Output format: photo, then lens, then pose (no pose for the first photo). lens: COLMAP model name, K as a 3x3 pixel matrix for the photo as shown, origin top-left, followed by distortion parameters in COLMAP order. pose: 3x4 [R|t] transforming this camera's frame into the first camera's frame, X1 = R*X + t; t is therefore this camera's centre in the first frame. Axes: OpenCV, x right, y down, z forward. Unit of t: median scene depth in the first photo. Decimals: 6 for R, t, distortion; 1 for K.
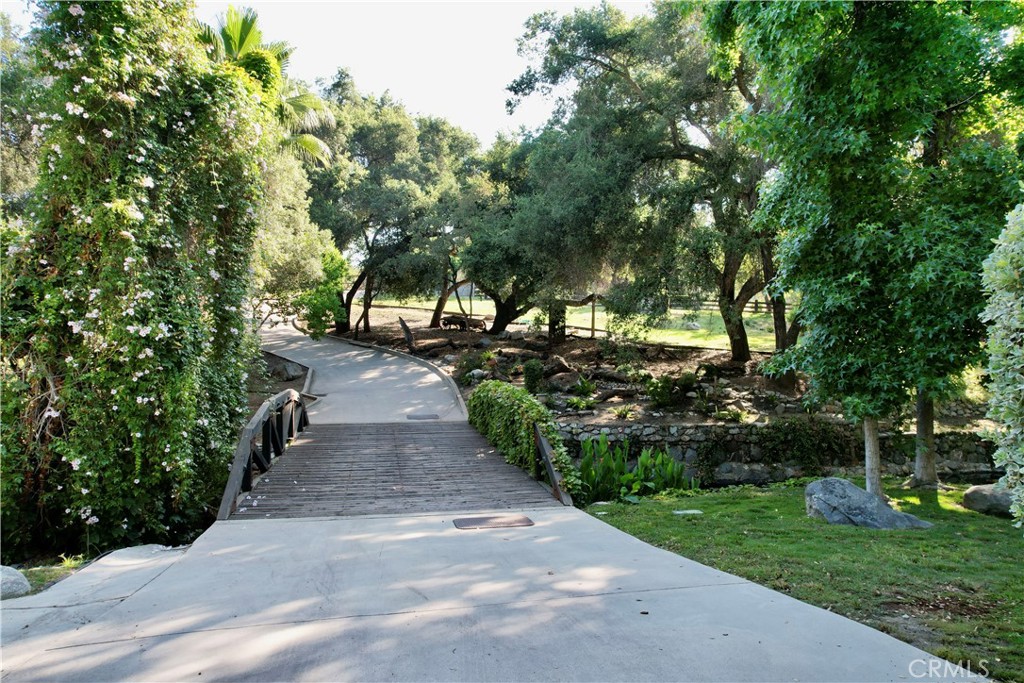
lens RADIAL K [[657.6, 0, 511.3], [0, 657.6, 342.4], [0, 0, 1]] dist [-0.027540, 0.027211]
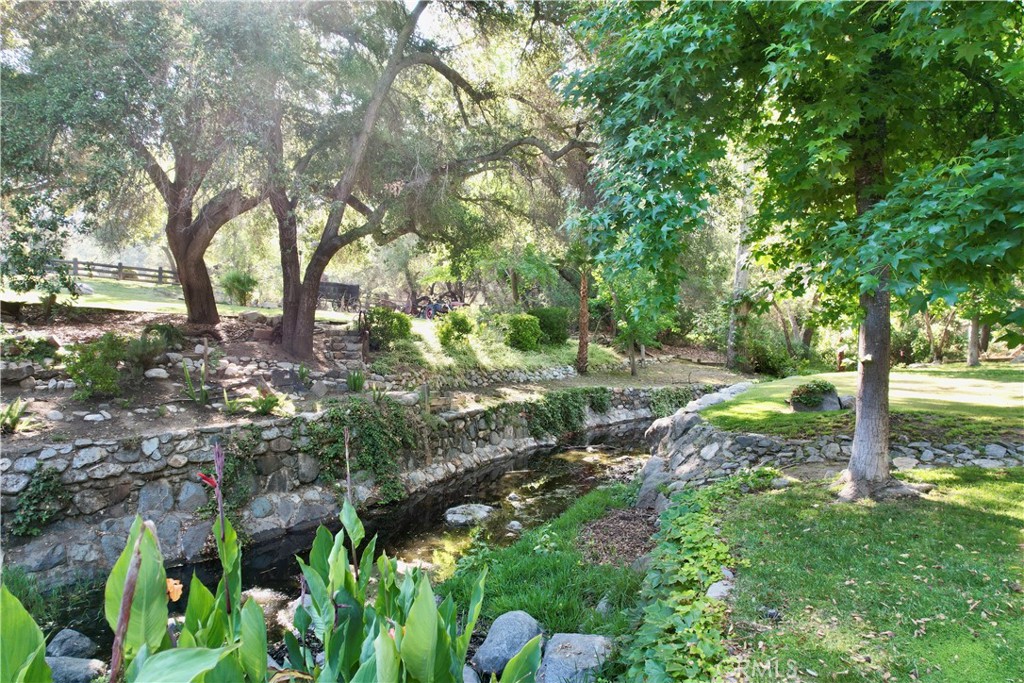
lens RADIAL K [[657.6, 0, 507.5], [0, 657.6, 342.1], [0, 0, 1]] dist [-0.027540, 0.027211]
pose [[0.619377, -0.008075, 0.785052, 0.046610], [0.003645, 0.999966, 0.007410, 0.059057], [-0.785085, -0.001728, 0.619385, 0.527087]]
